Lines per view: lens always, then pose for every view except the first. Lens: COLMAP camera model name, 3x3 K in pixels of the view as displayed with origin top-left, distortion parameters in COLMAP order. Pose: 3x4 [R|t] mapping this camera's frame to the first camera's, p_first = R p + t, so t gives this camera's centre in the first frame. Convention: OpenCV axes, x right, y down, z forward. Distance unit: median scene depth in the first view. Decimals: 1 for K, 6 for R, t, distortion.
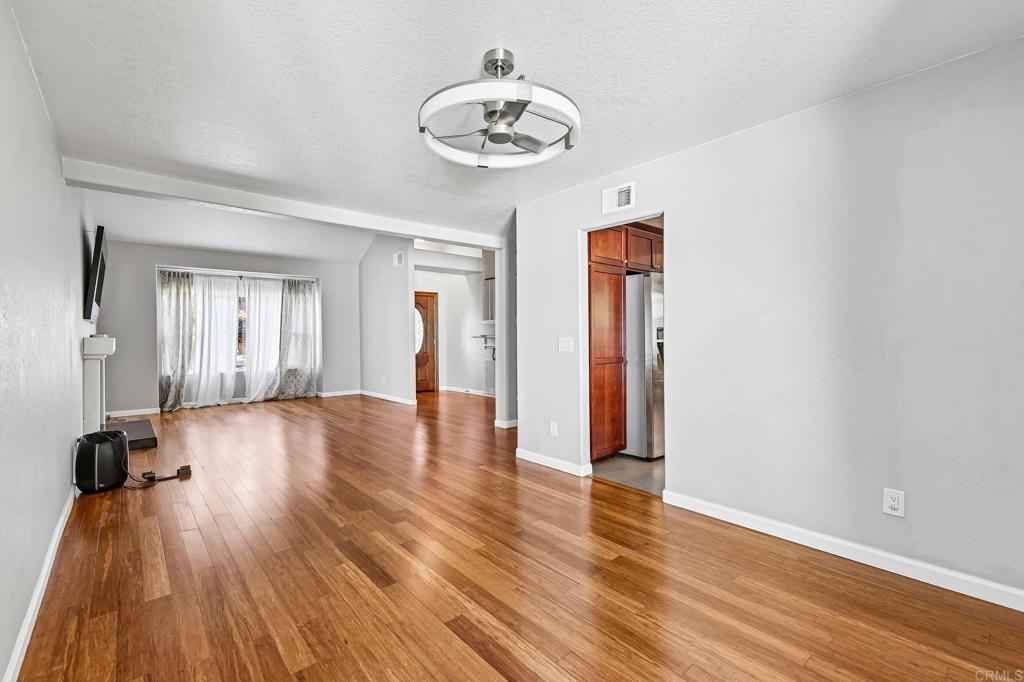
lens RADIAL K [[444.8, 0, 516.2], [0, 444.8, 336.4], [0, 0, 1]] dist [0.003834, -0.000181]
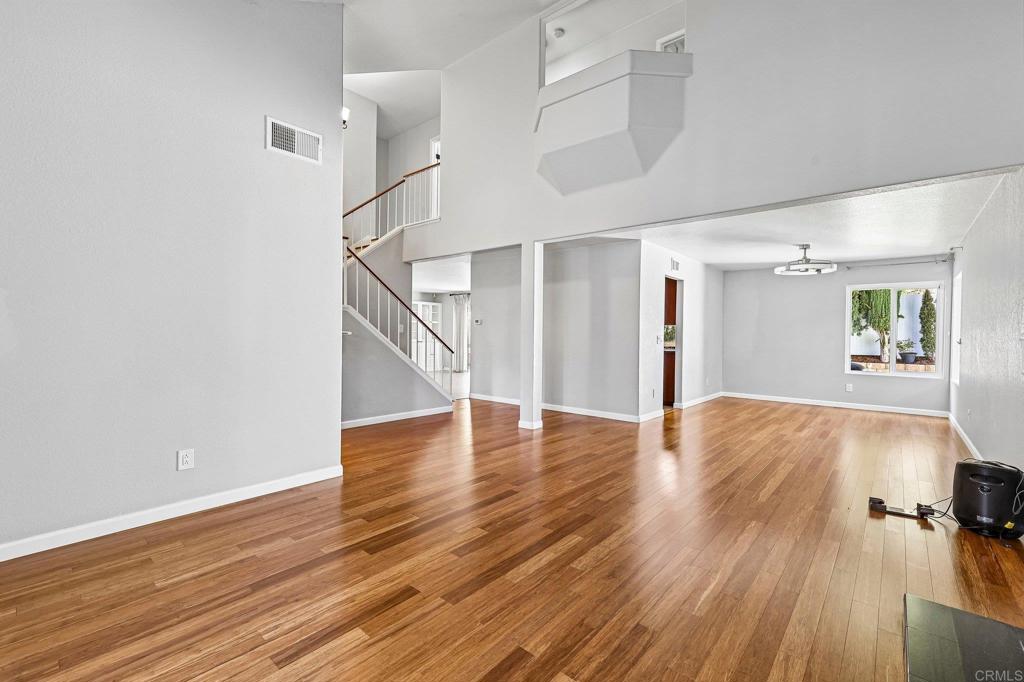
lens RADIAL K [[444.8, 0, 513.1], [0, 444.8, 336.7], [0, 0, 1]] dist [0.003834, -0.000181]
pose [[-0.136797, -0.001169, 0.990598, -0.719596], [-0.010061, 0.999949, -0.000210, 0.006279], [-0.990548, -0.009995, -0.136802, 0.874709]]
